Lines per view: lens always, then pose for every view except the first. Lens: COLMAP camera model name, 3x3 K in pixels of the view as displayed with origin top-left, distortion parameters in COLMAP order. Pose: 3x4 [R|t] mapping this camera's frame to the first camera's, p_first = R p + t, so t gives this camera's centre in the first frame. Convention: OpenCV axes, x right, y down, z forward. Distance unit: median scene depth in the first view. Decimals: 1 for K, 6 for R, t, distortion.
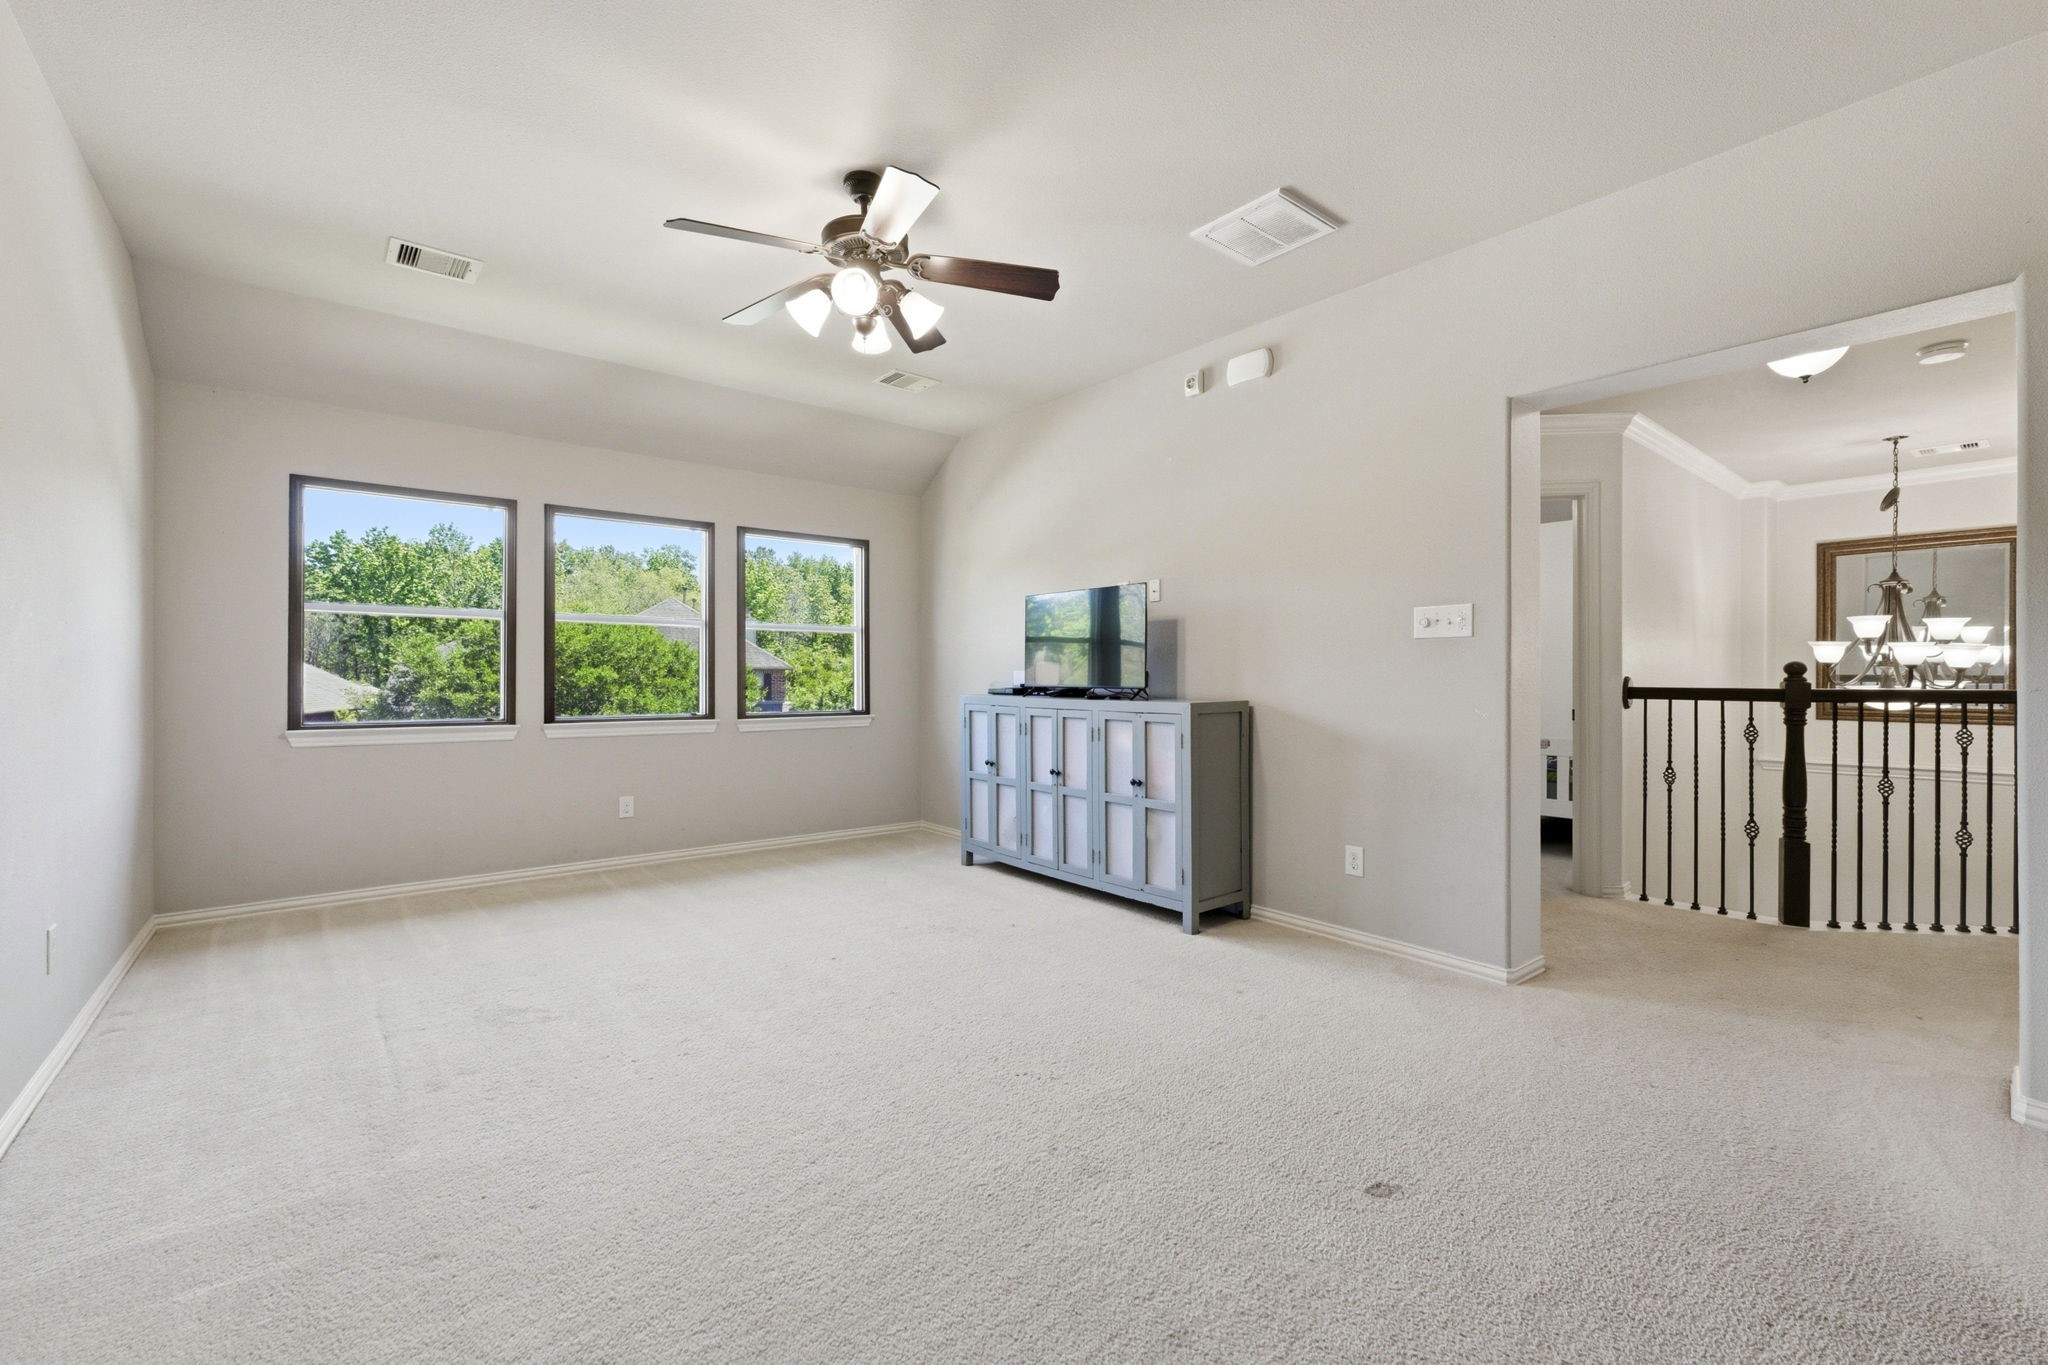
lens RADIAL K [[855.6, 0, 991.5], [0, 855.6, 673.4], [0, 0, 1]] dist [0.000295, 0.000032]
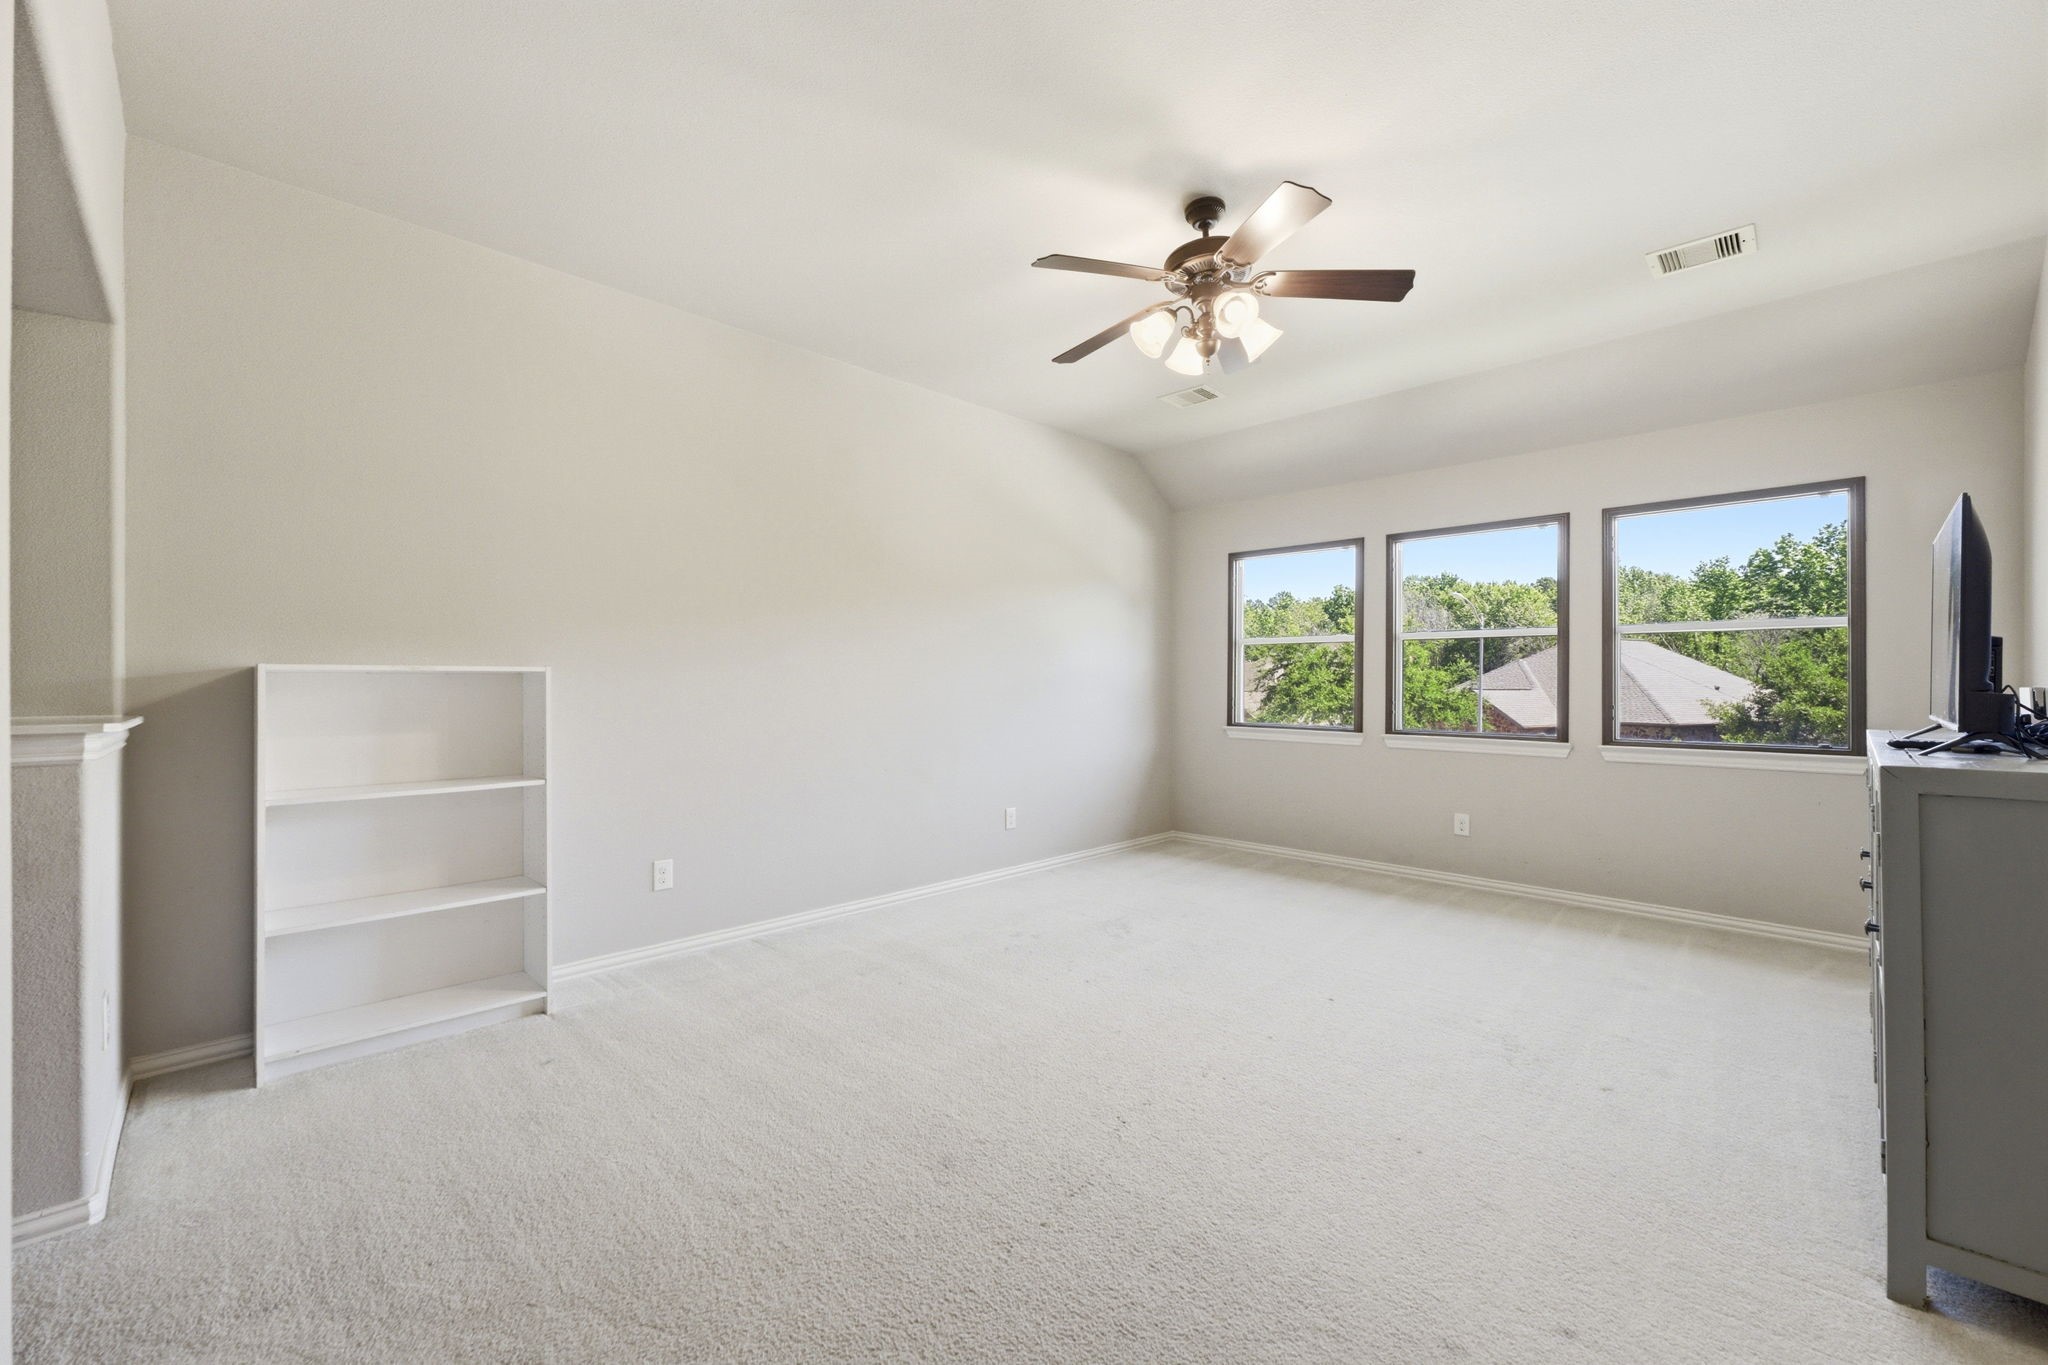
lens RADIAL K [[822.6, 0, 1024.0], [0, 822.6, 682.5], [0, 0, 1]] dist [0.000042, 0.000035]
pose [[0.121278, 0.000154, -0.992619, 0.501694], [-0.000409, 1.000000, 0.000106, -0.007992], [0.992618, 0.000394, 0.121278, 0.425592]]
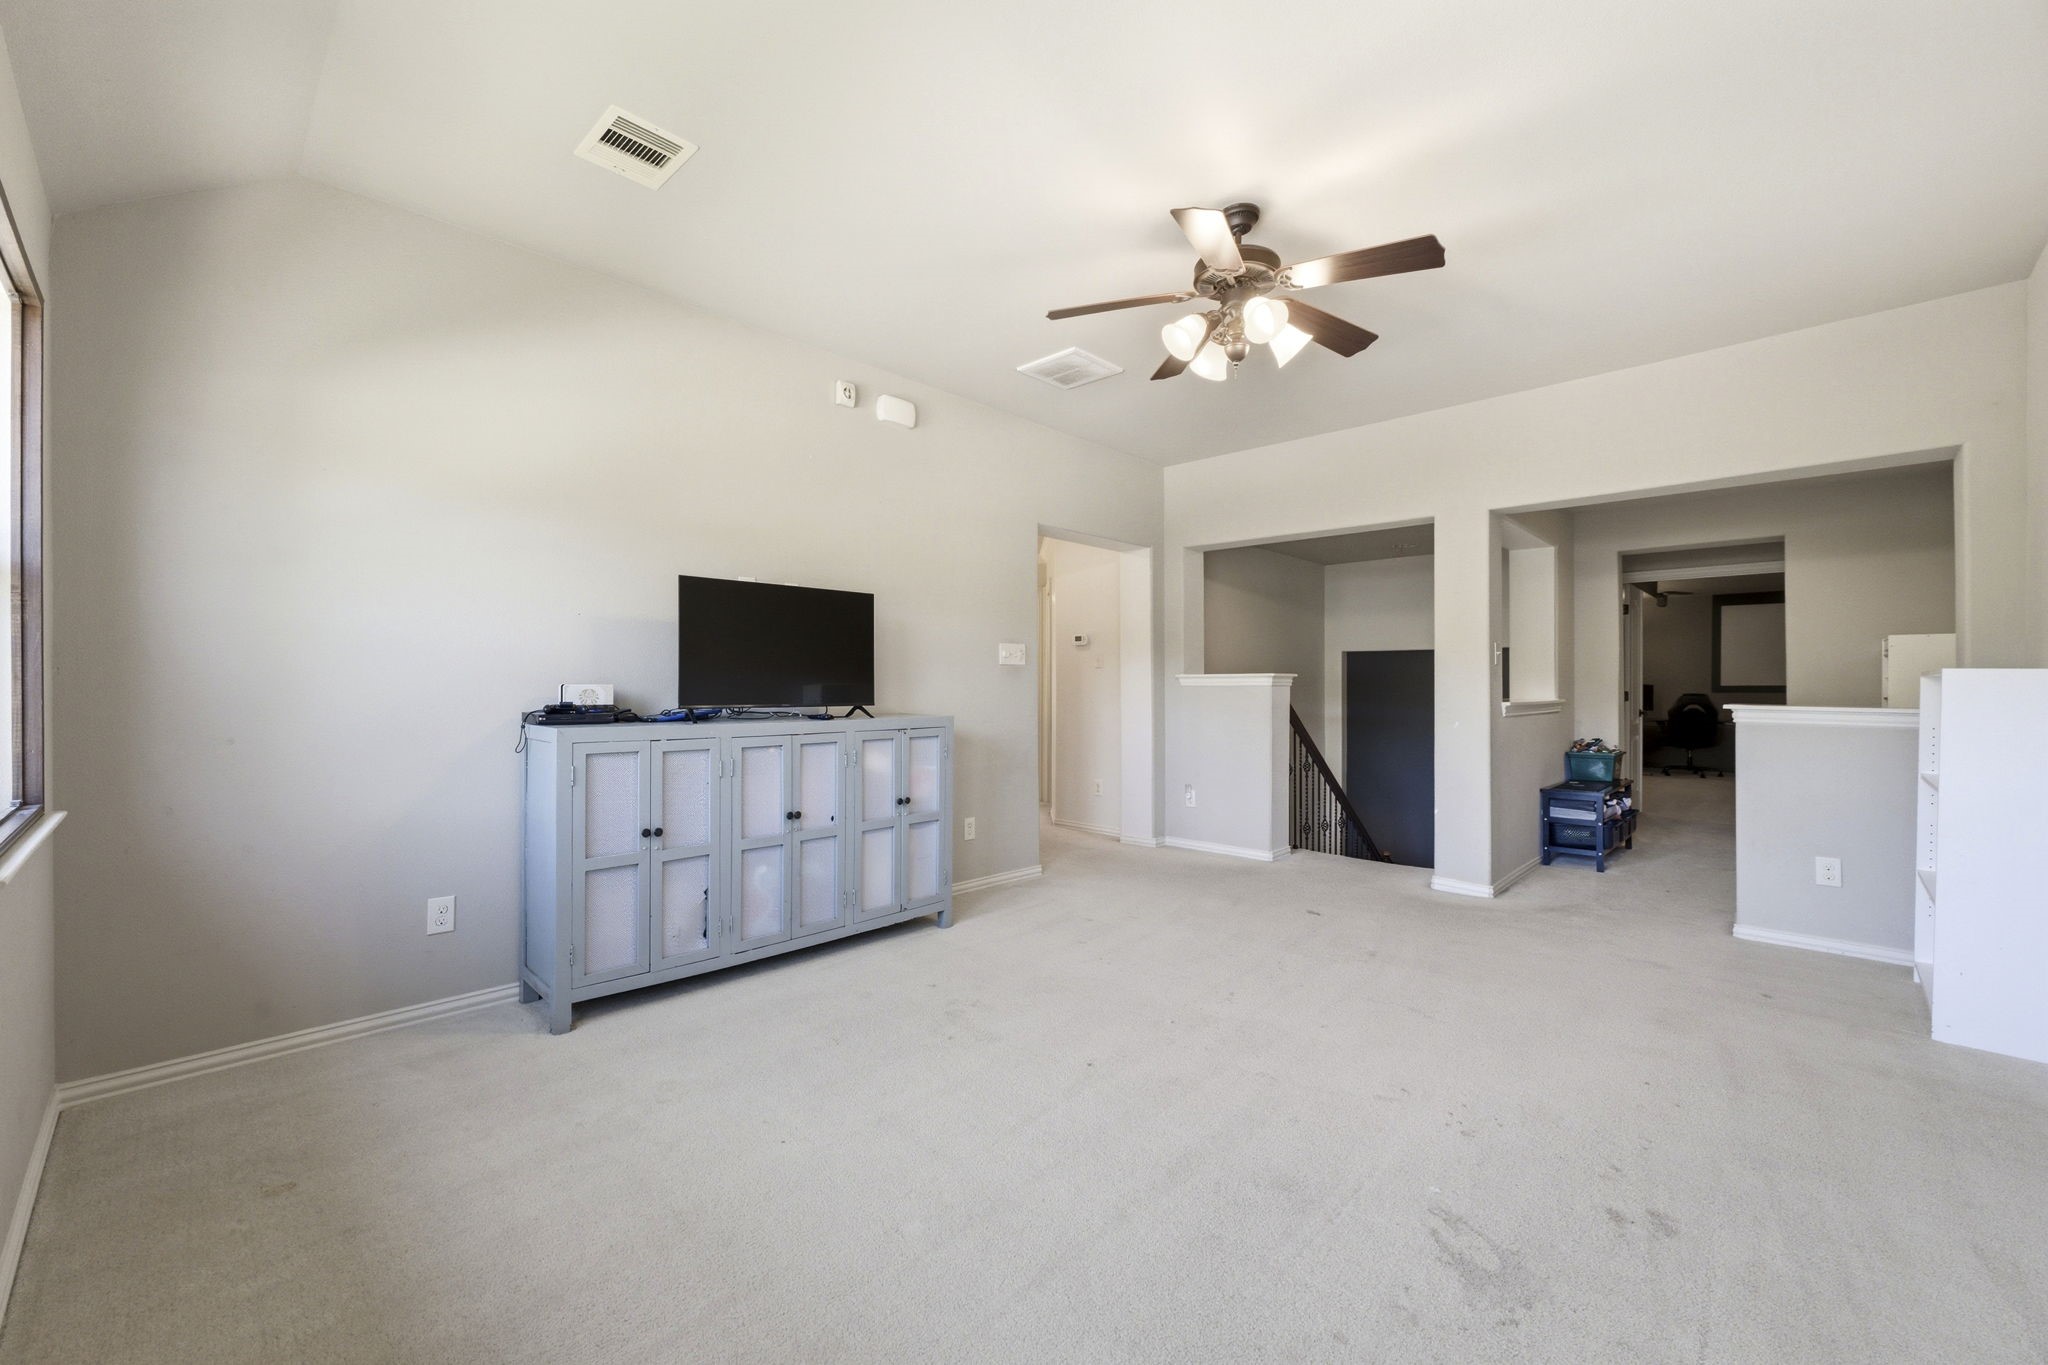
lens RADIAL K [[822.6, 0, 1024.0], [0, 822.6, 682.5], [0, 0, 1]] dist [0.000042, 0.000035]
pose [[-0.145461, 0.004321, 0.989355, -0.683964], [-0.002729, 0.999985, -0.004769, -0.002188], [-0.989360, -0.003394, -0.145447, 0.880692]]
